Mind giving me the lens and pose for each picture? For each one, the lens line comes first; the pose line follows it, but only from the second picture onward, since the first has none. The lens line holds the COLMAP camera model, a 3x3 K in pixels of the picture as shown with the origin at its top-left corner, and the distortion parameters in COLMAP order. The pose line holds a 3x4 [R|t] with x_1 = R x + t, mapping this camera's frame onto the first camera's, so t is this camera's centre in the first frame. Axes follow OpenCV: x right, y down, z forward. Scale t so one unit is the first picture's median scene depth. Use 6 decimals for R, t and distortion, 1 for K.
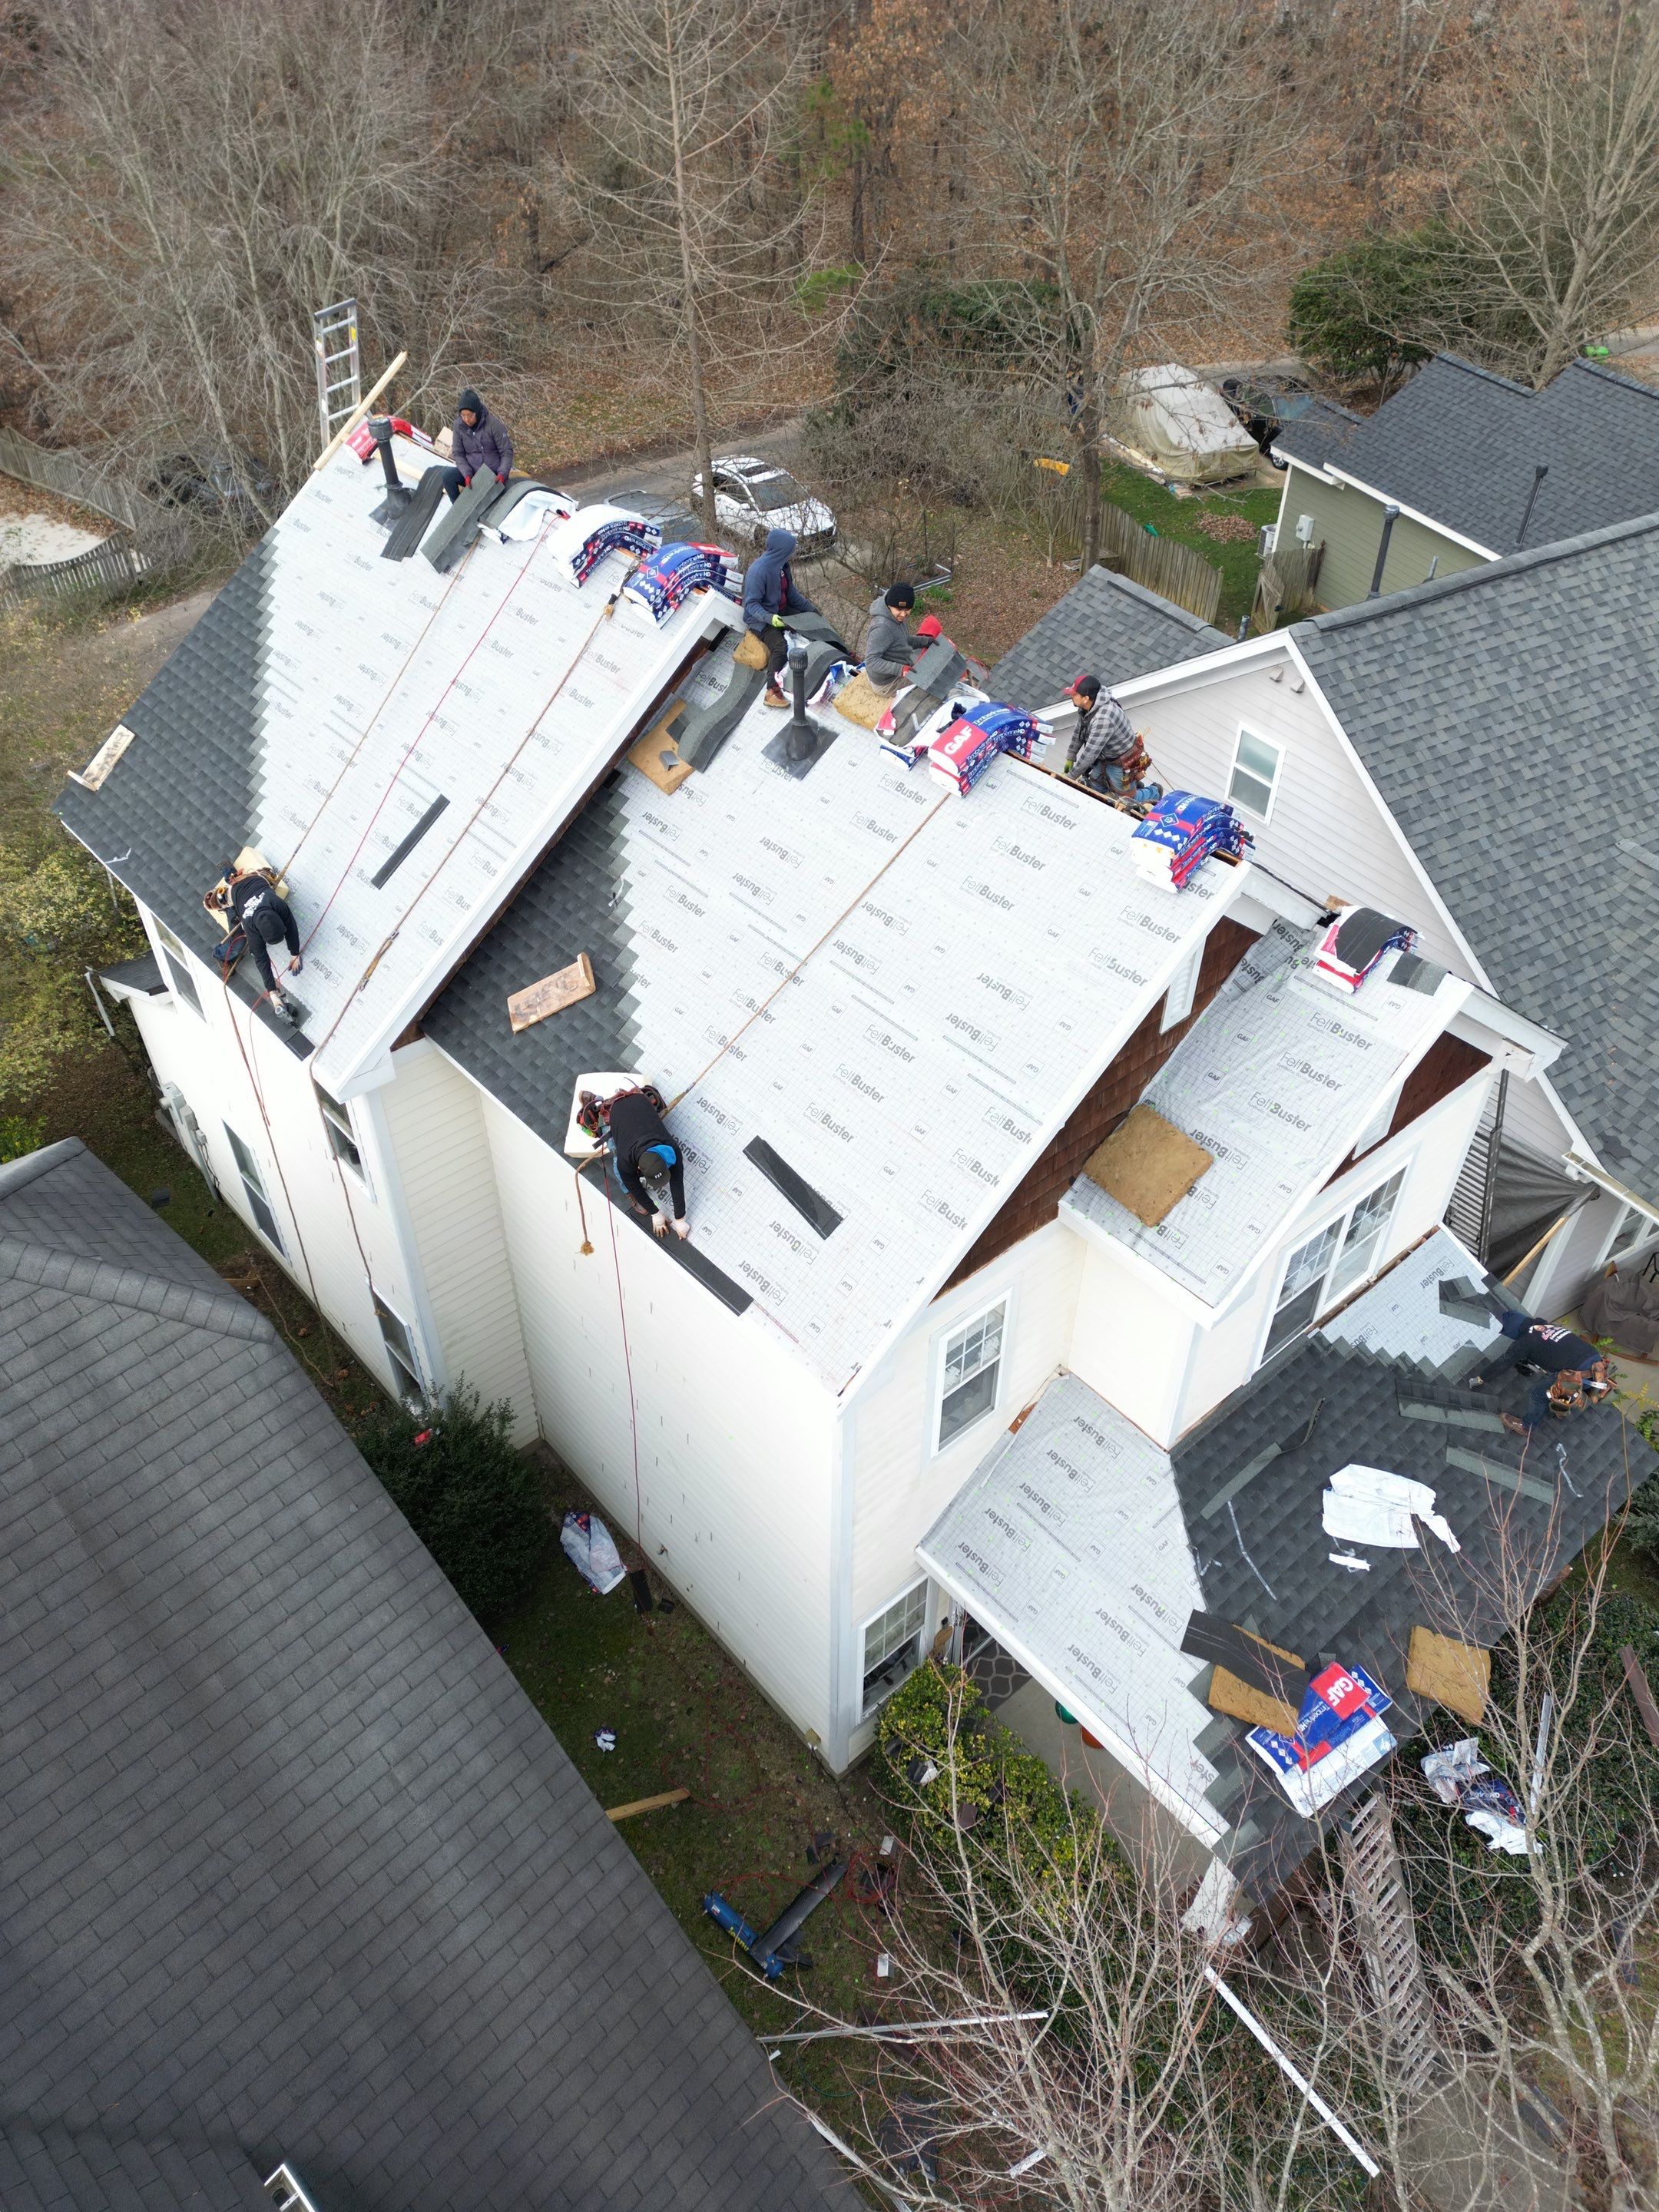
lens RADIAL K [[1533.7, 0, 807.4], [0, 1533.7, 1110.8], [0, 0, 1]] dist [0.086837, -0.078395]
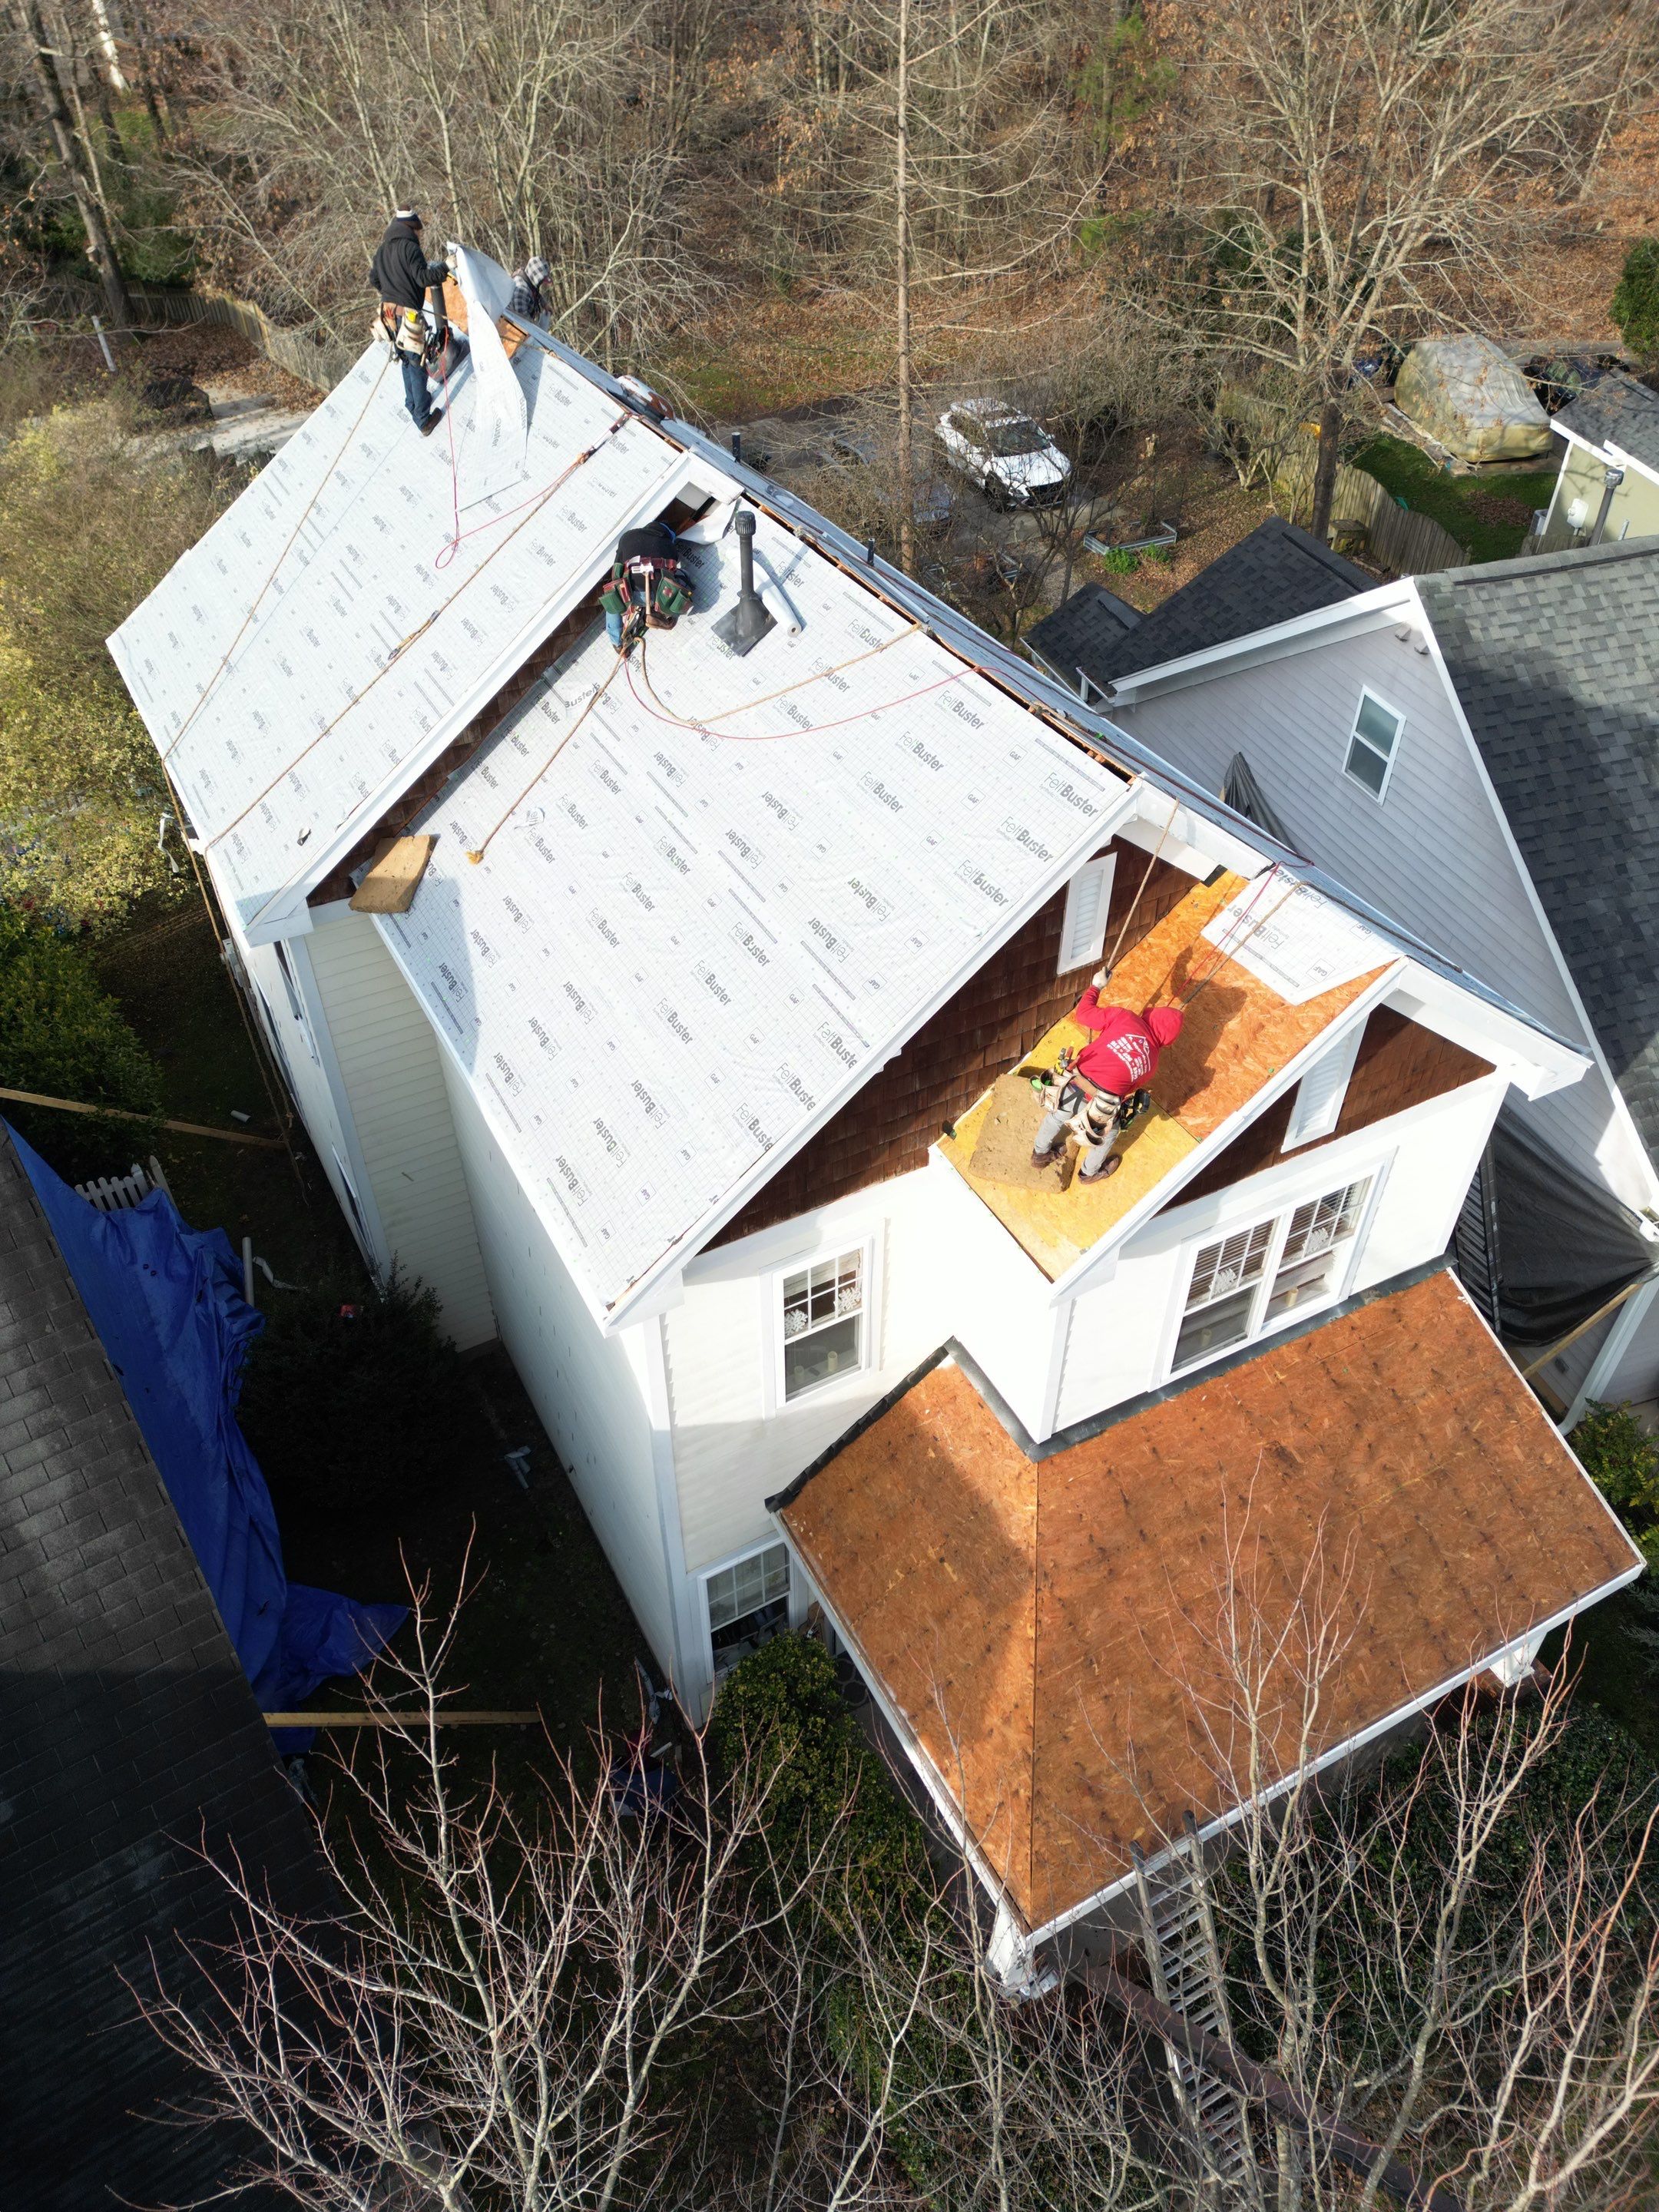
lens RADIAL K [[1533.7, 0, 807.4], [0, 1533.7, 1110.8], [0, 0, 1]] dist [0.086837, -0.078395]
pose [[0.975704, 0.144632, -0.164567, 0.165659], [-0.142747, 0.989485, 0.023291, 0.018579], [0.166206, 0.000767, 0.986091, 0.069503]]
